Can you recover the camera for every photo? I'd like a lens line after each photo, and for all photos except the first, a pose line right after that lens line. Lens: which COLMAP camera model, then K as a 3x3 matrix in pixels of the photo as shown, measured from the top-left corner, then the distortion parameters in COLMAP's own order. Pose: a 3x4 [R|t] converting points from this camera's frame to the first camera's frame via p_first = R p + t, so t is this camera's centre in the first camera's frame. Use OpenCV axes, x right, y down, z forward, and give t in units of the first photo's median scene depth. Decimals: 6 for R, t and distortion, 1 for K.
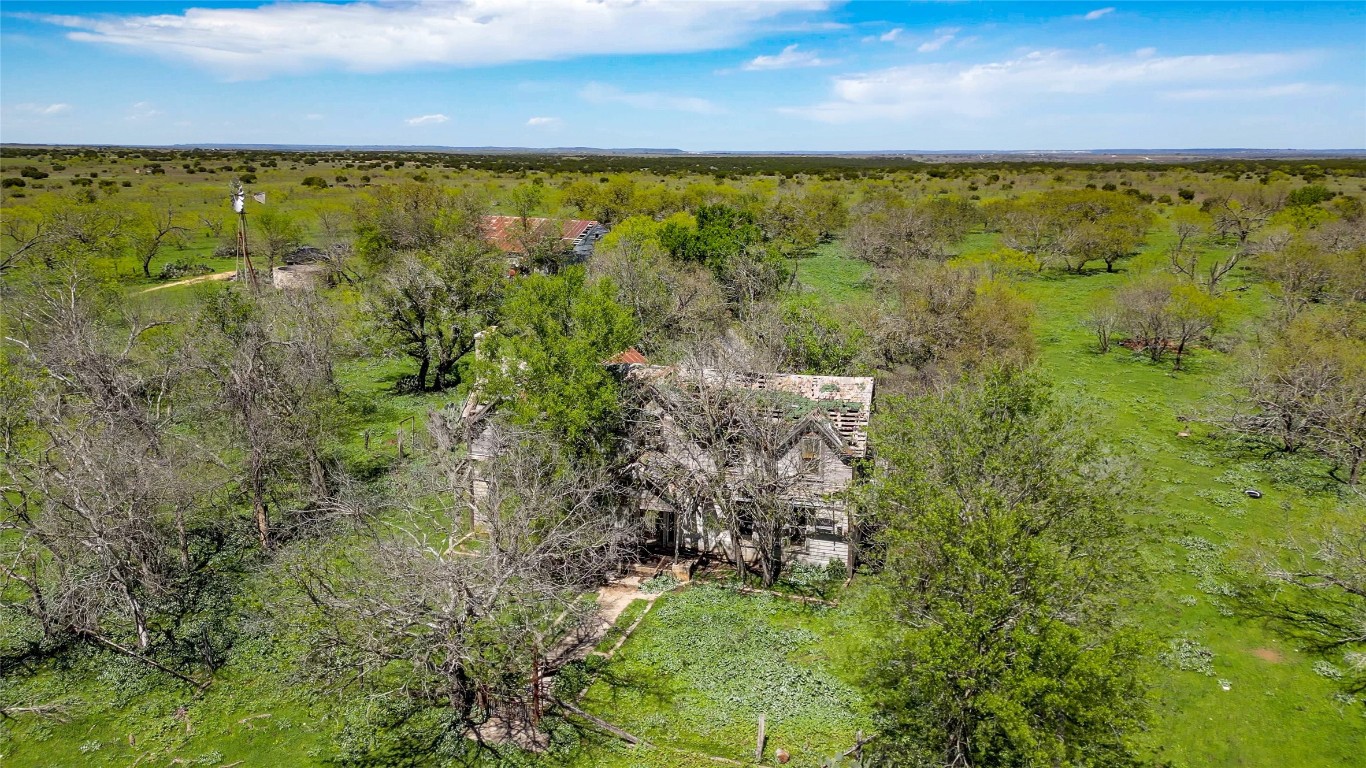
lens RADIAL K [[992.0, 0, 682.8], [0, 992.0, 383.1], [0, 0, 1]] dist [0.026086, -0.017260]
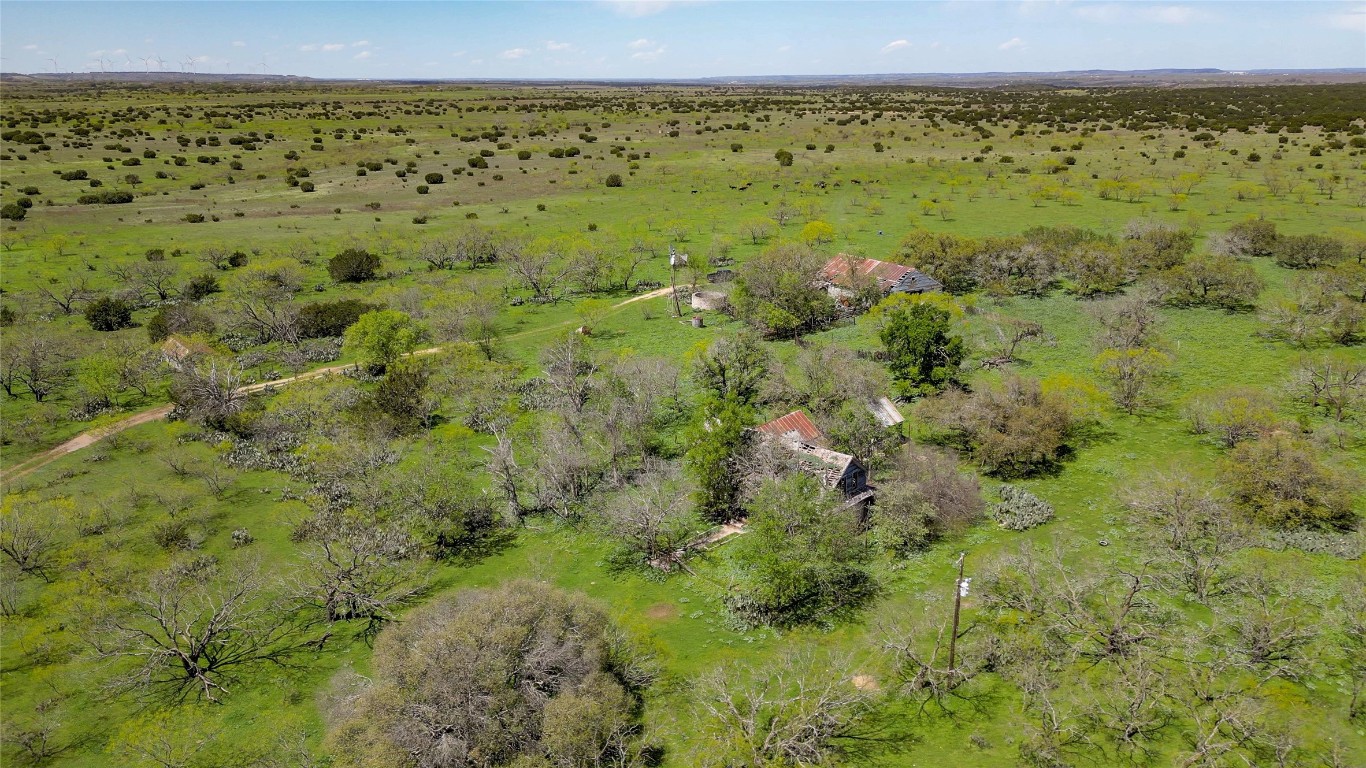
lens RADIAL K [[992.0, 0, 685.9], [0, 992.0, 383.2], [0, 0, 1]] dist [0.026086, -0.017260]
pose [[0.888252, 0.121885, -0.442890, 0.851677], [-0.090939, 0.991732, 0.090542, -0.347057], [0.450264, -0.040148, 0.891992, -1.193317]]
